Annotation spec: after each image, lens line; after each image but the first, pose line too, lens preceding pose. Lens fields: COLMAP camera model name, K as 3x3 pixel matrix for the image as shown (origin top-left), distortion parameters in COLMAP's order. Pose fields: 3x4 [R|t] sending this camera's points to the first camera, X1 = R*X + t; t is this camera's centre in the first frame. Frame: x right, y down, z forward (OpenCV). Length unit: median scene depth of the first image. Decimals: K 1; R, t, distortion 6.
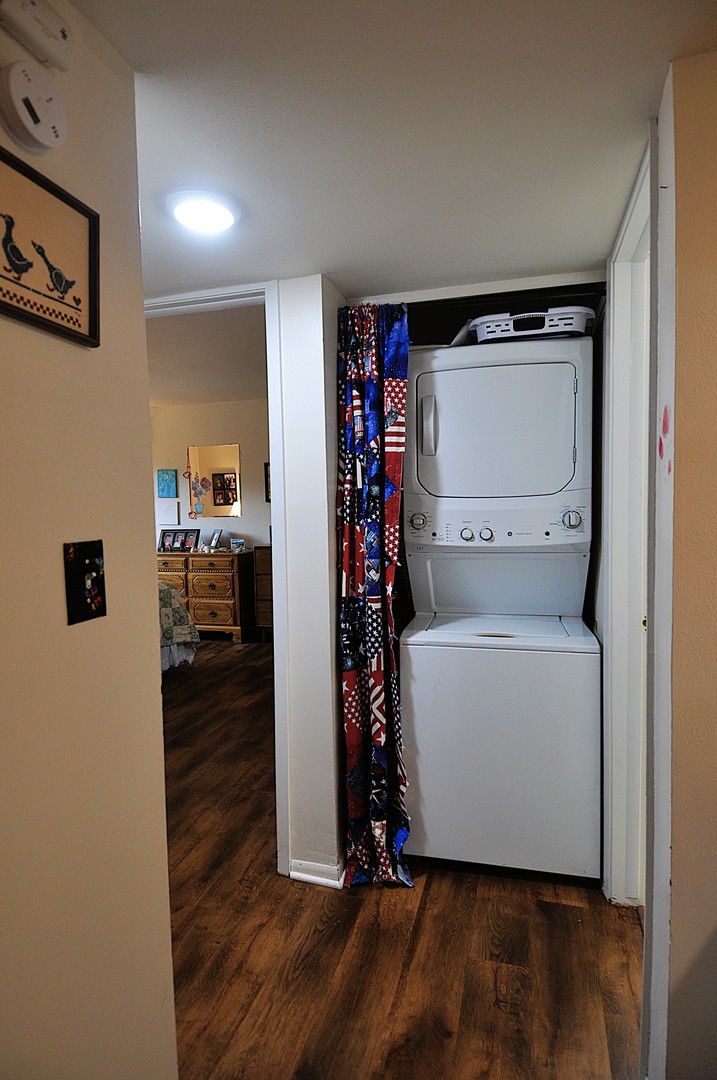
lens RADIAL K [[561.3, 0, 364.1], [0, 561.3, 538.8], [0, 0, 1]] dist [0.053481, -0.056813]
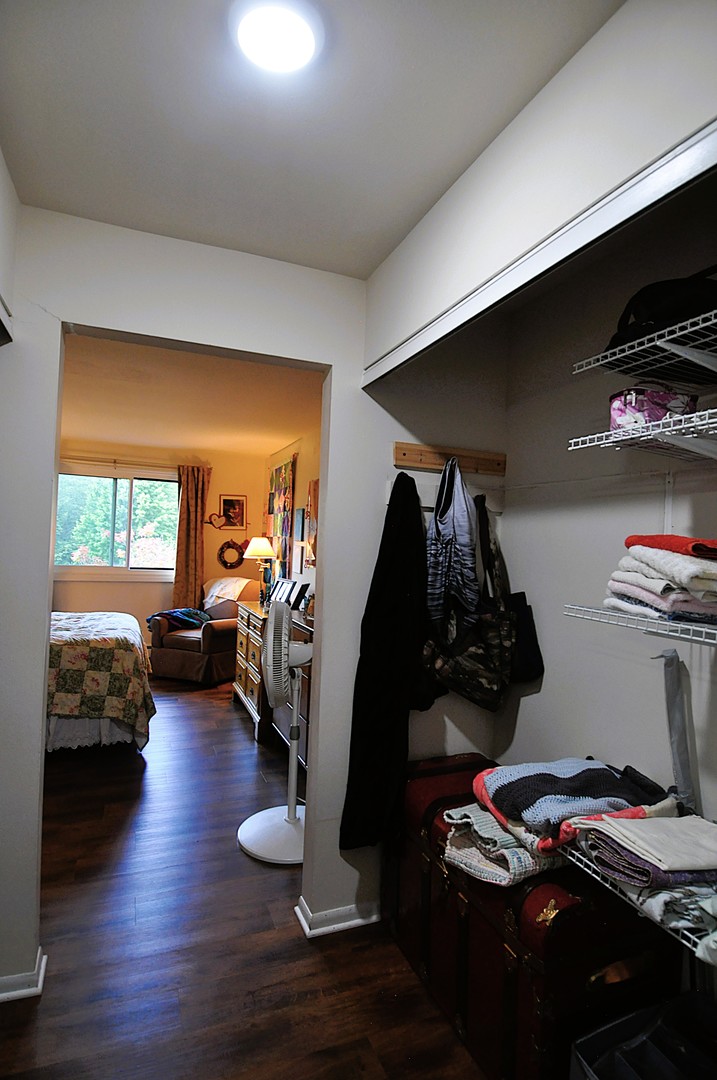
lens RADIAL K [[561.3, 0, 364.1], [0, 561.3, 538.8], [0, 0, 1]] dist [0.053481, -0.056813]
pose [[0.614605, 0.034219, -0.788093, 0.411212], [-0.097499, 0.994693, -0.032846, -0.062358], [0.782787, 0.097025, 0.614680, 0.592053]]
